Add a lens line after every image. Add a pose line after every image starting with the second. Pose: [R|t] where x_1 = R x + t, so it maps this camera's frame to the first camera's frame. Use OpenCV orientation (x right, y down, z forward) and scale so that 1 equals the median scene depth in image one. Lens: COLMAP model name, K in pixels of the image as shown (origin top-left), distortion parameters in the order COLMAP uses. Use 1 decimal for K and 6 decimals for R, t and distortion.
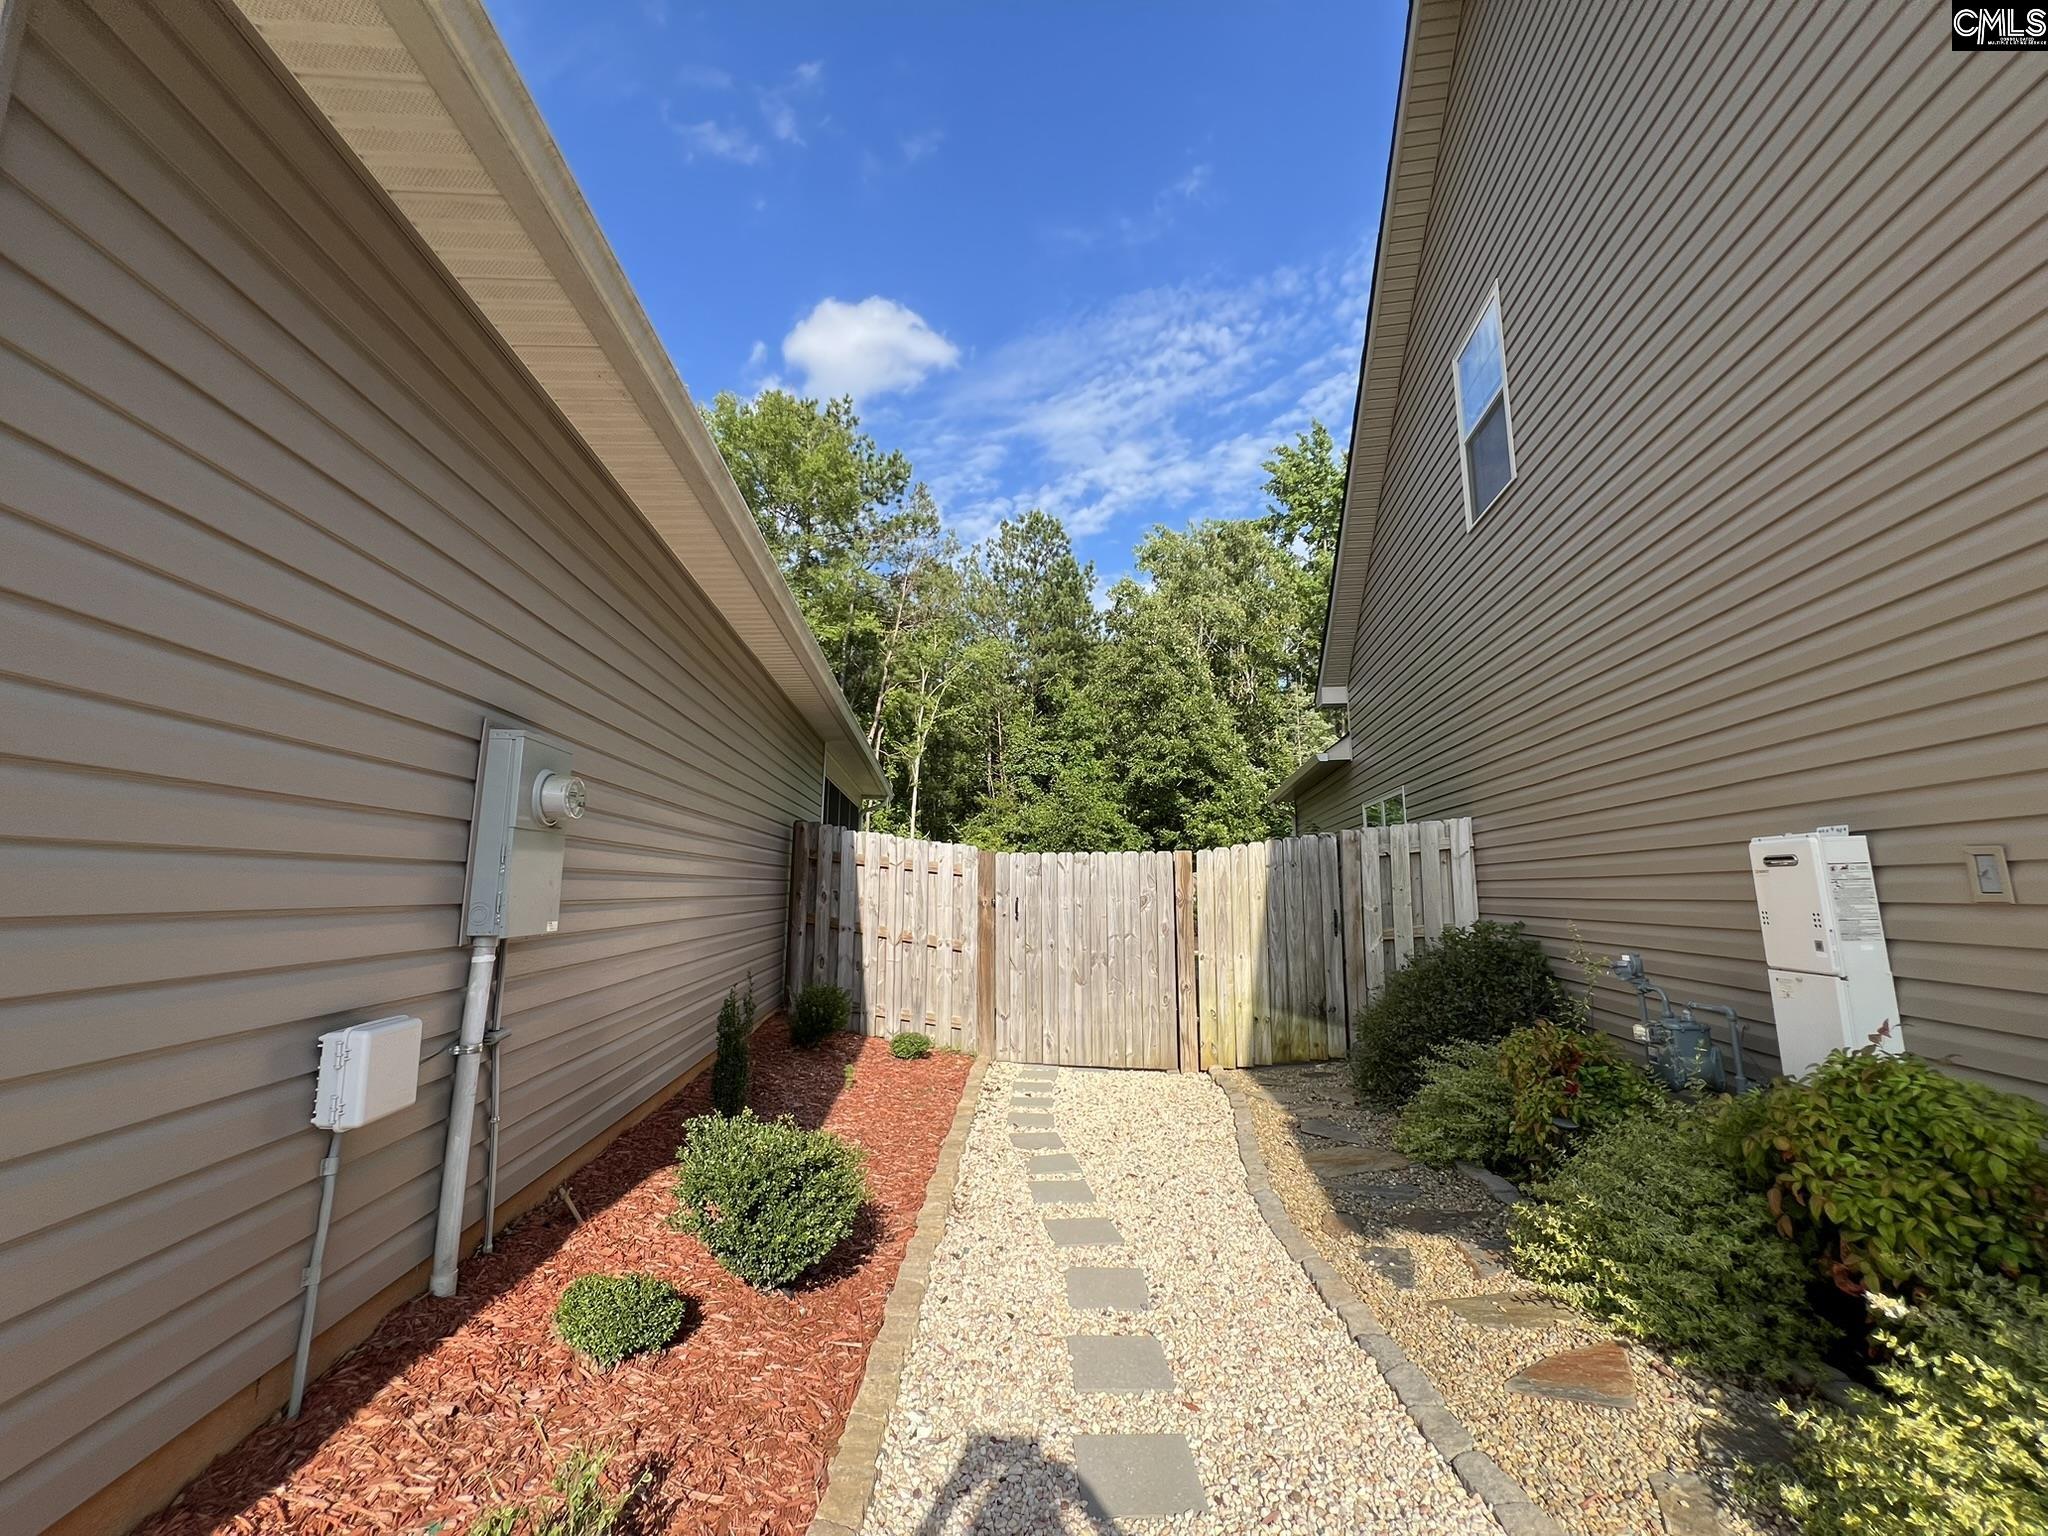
lens RADIAL K [[821.5, 0, 1021.1], [0, 821.5, 763.5], [0, 0, 1]] dist [-0.000915, -0.000369]
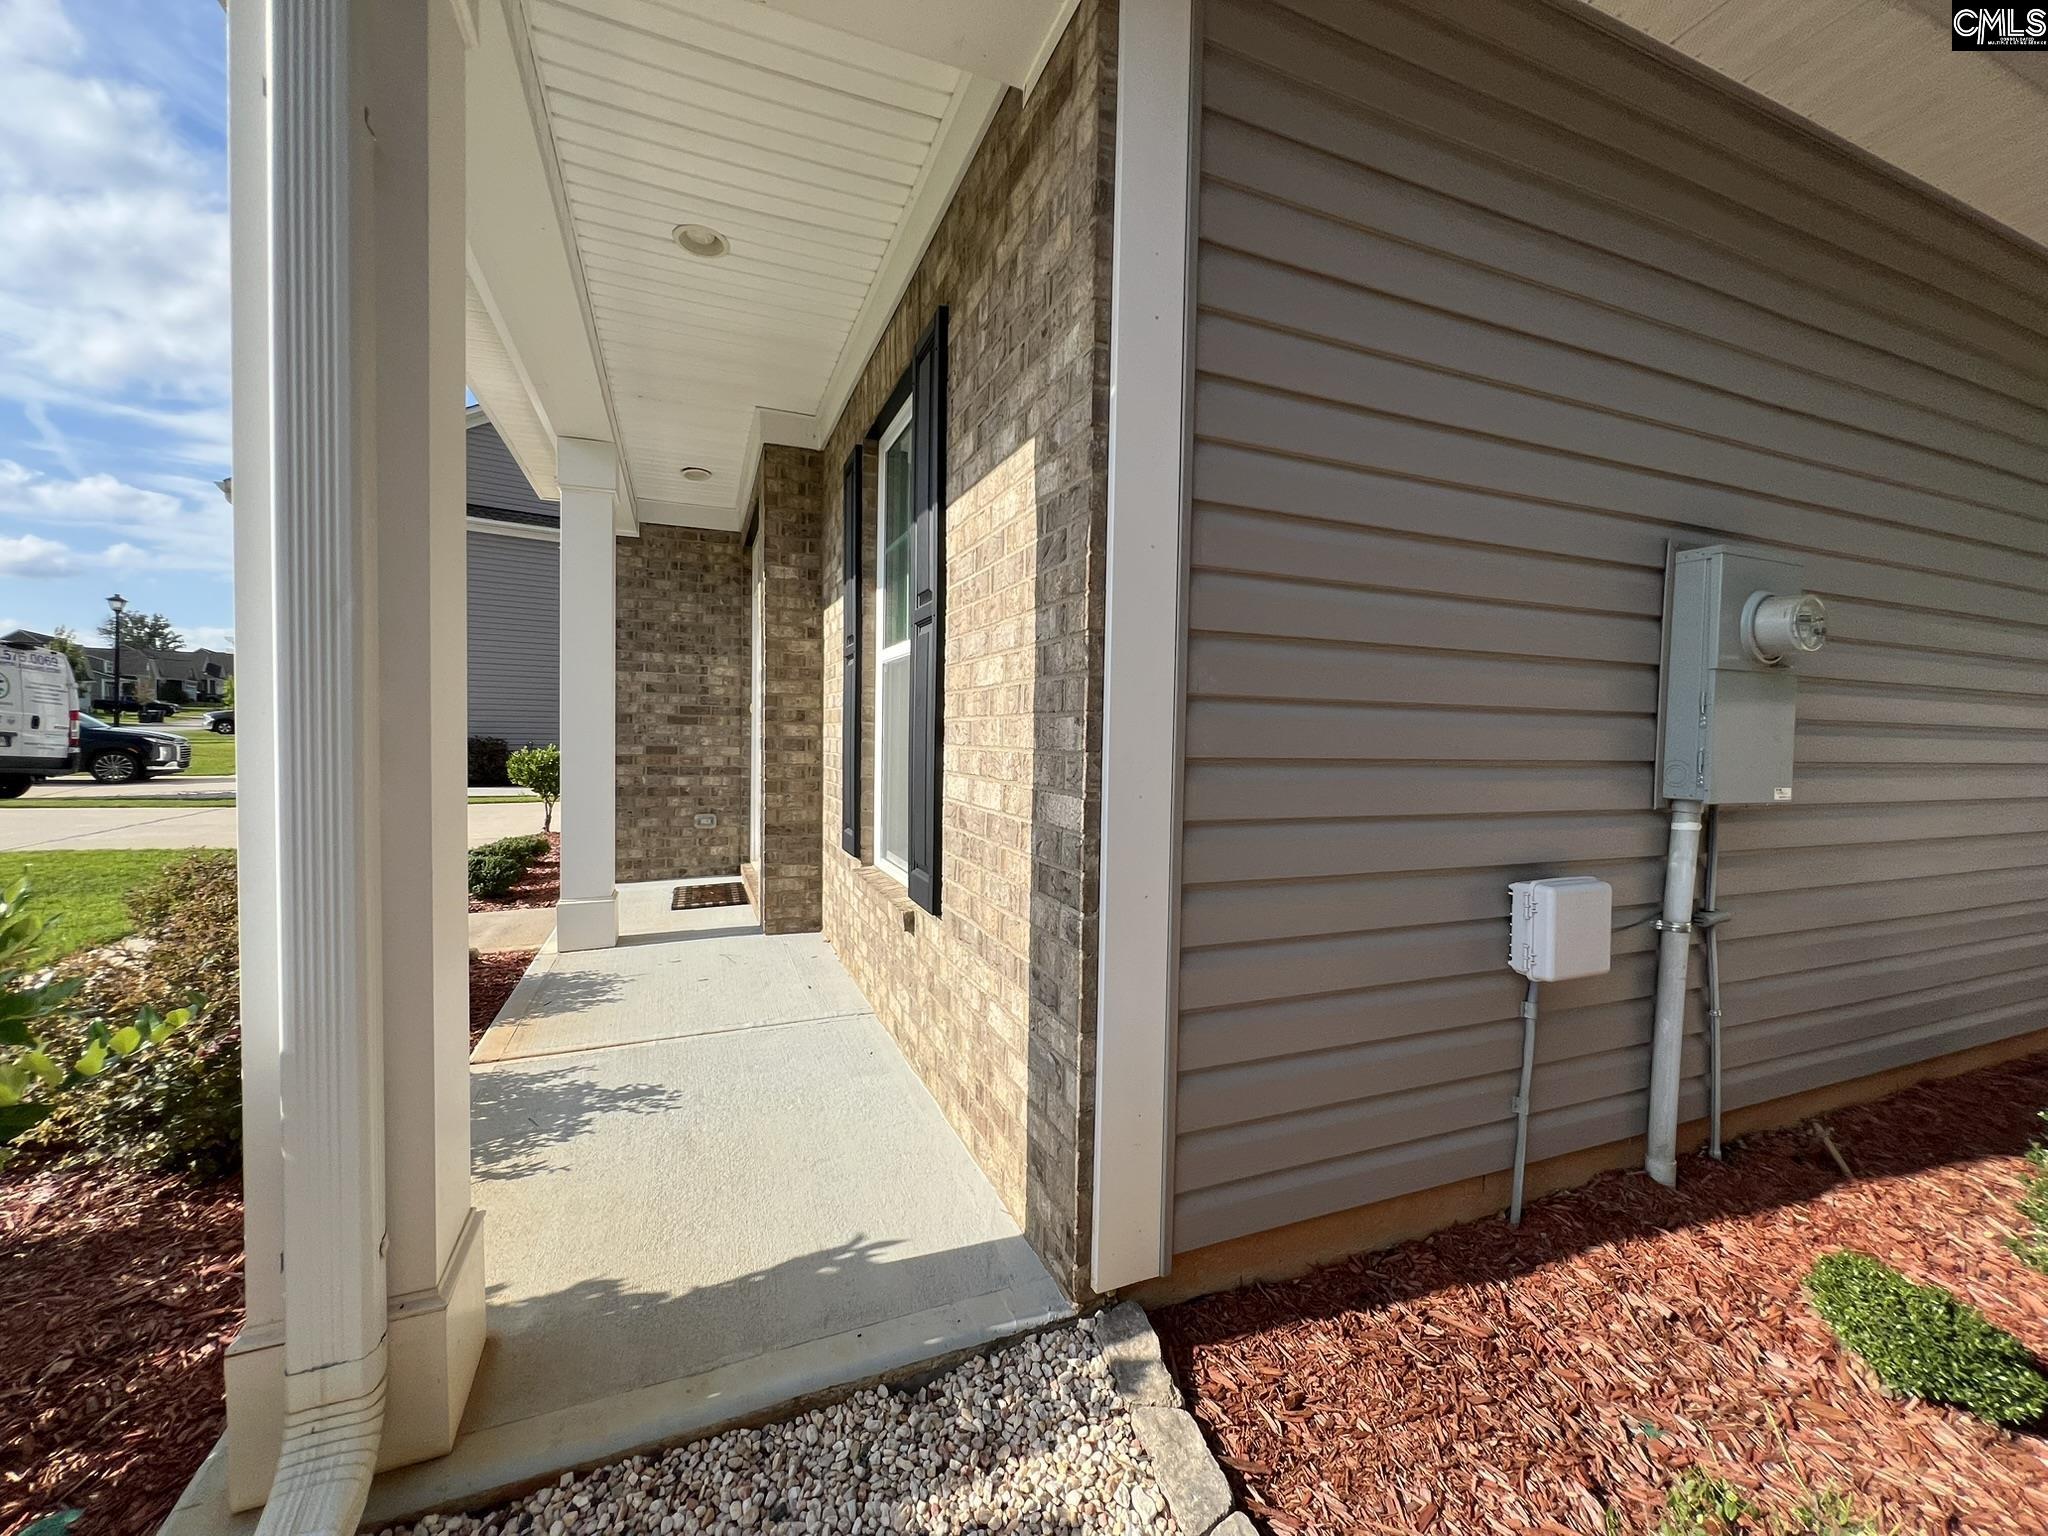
lens RADIAL K [[821.5, 0, 1021.1], [0, 821.5, 763.5], [0, 0, 1]] dist [-0.000915, -0.000369]
pose [[0.283743, 0.033238, -0.958324, -0.036658], [0.130838, 0.988710, 0.073030, 0.020813], [0.949932, -0.146107, 0.276191, 0.115676]]
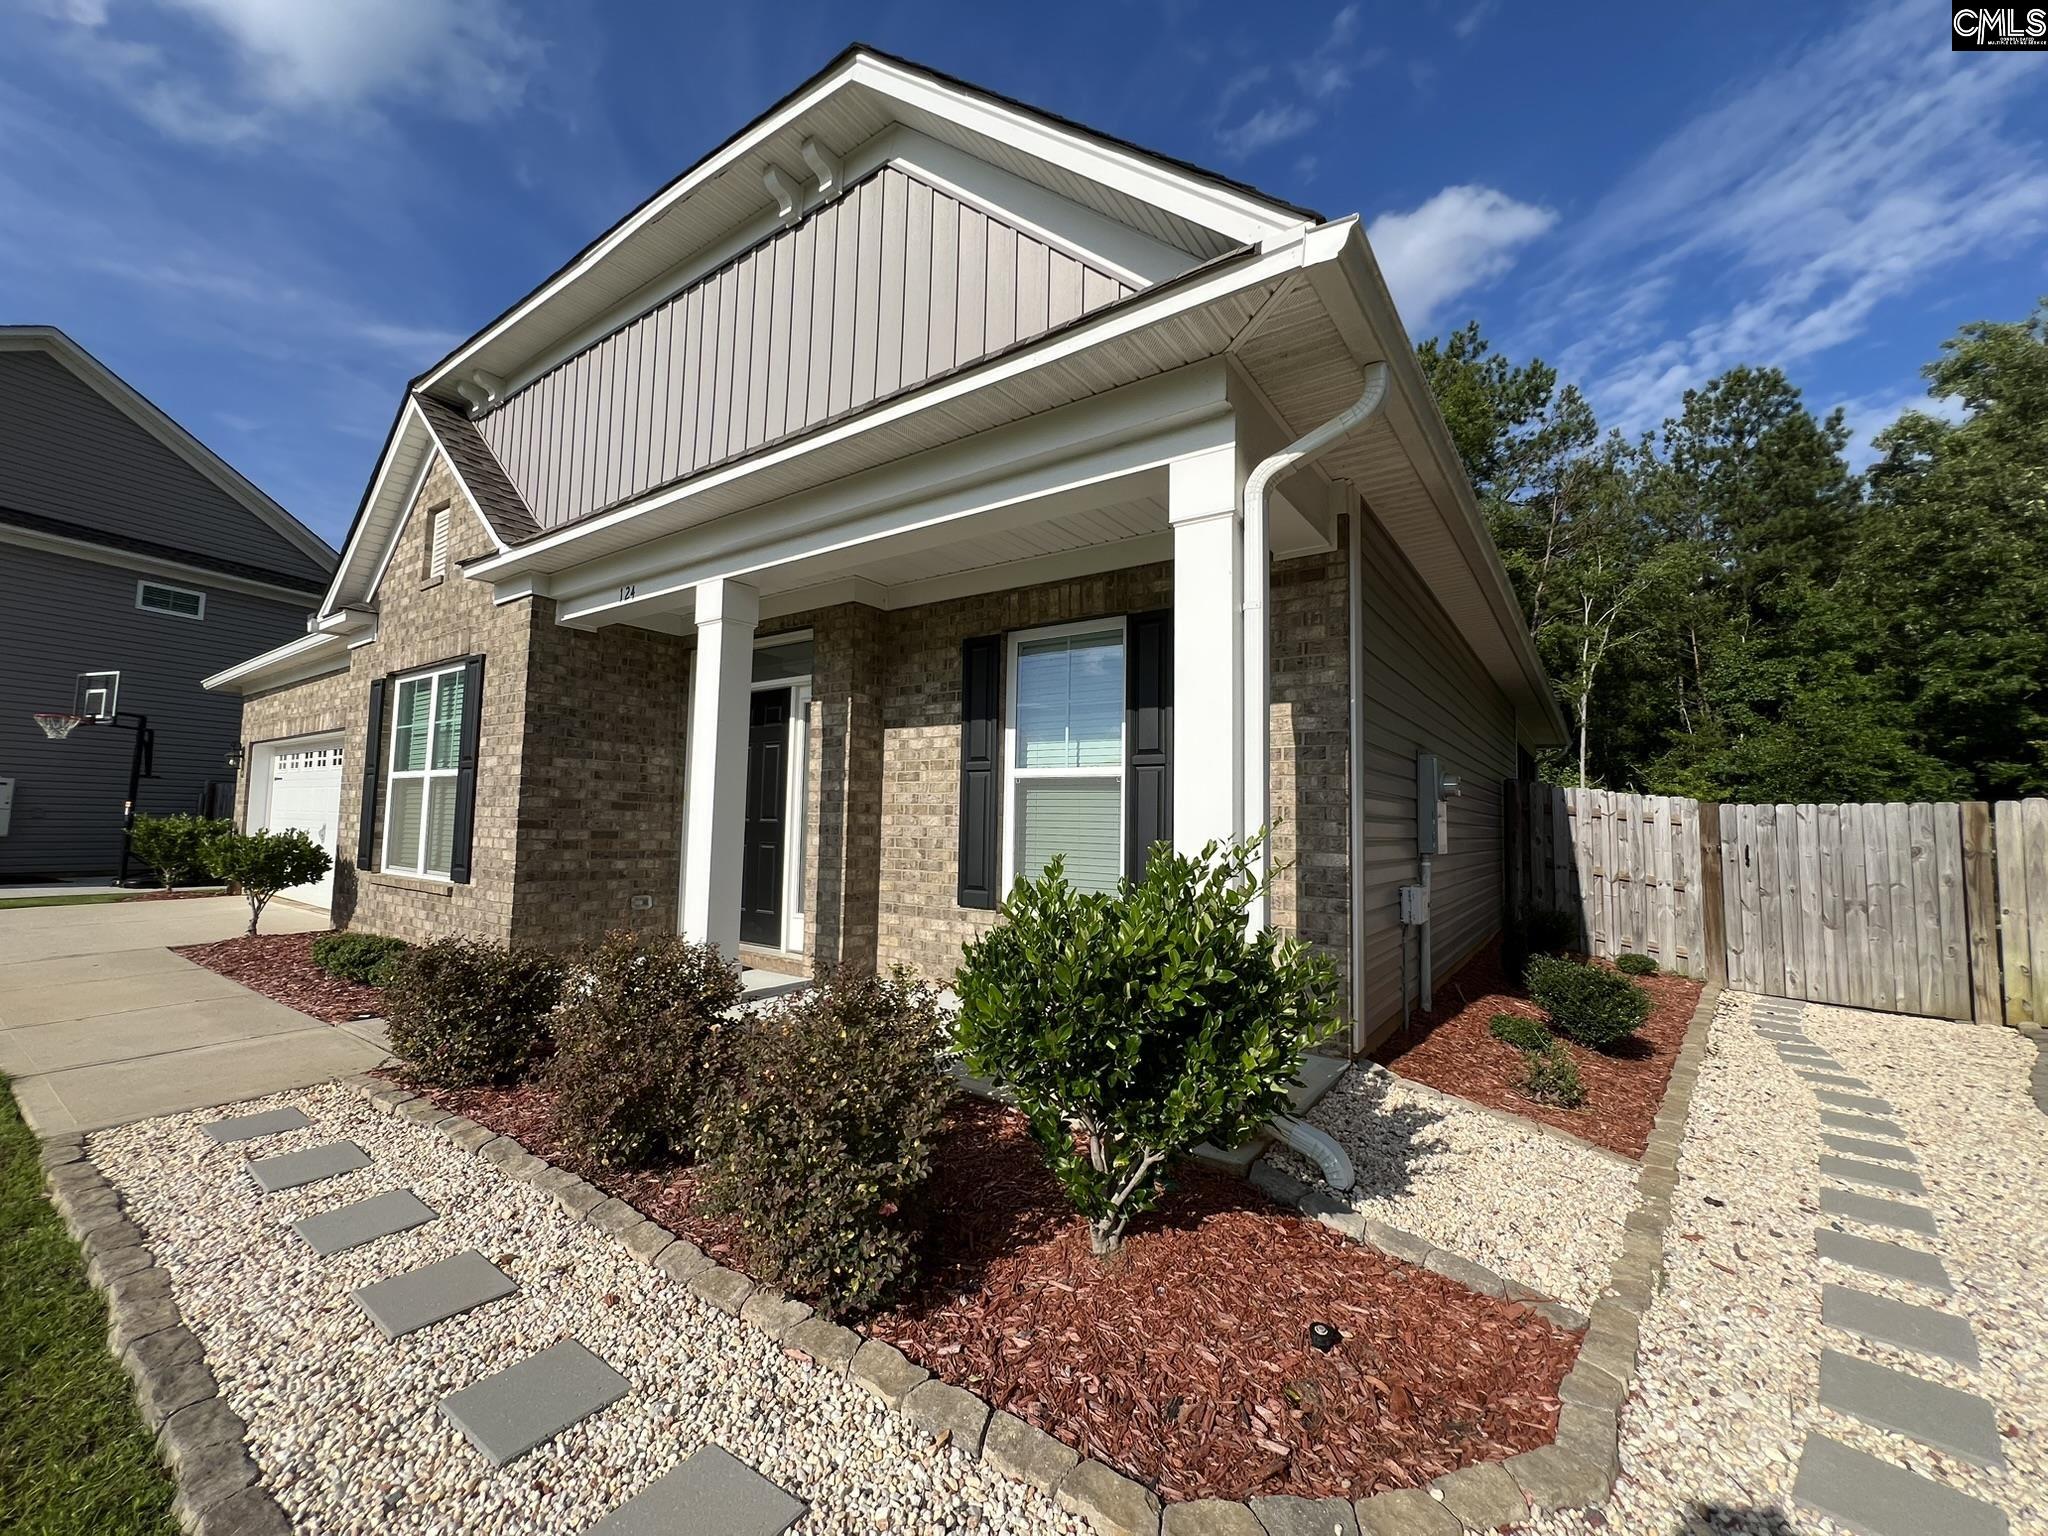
lens RADIAL K [[821.5, 0, 1021.1], [0, 821.5, 763.5], [0, 0, 1]] dist [-0.000915, -0.000369]
pose [[0.756139, -0.038322, -0.653287, -0.043857], [0.082032, 0.995960, 0.036523, -0.159742], [0.649249, -0.081207, 0.756228, -1.101789]]
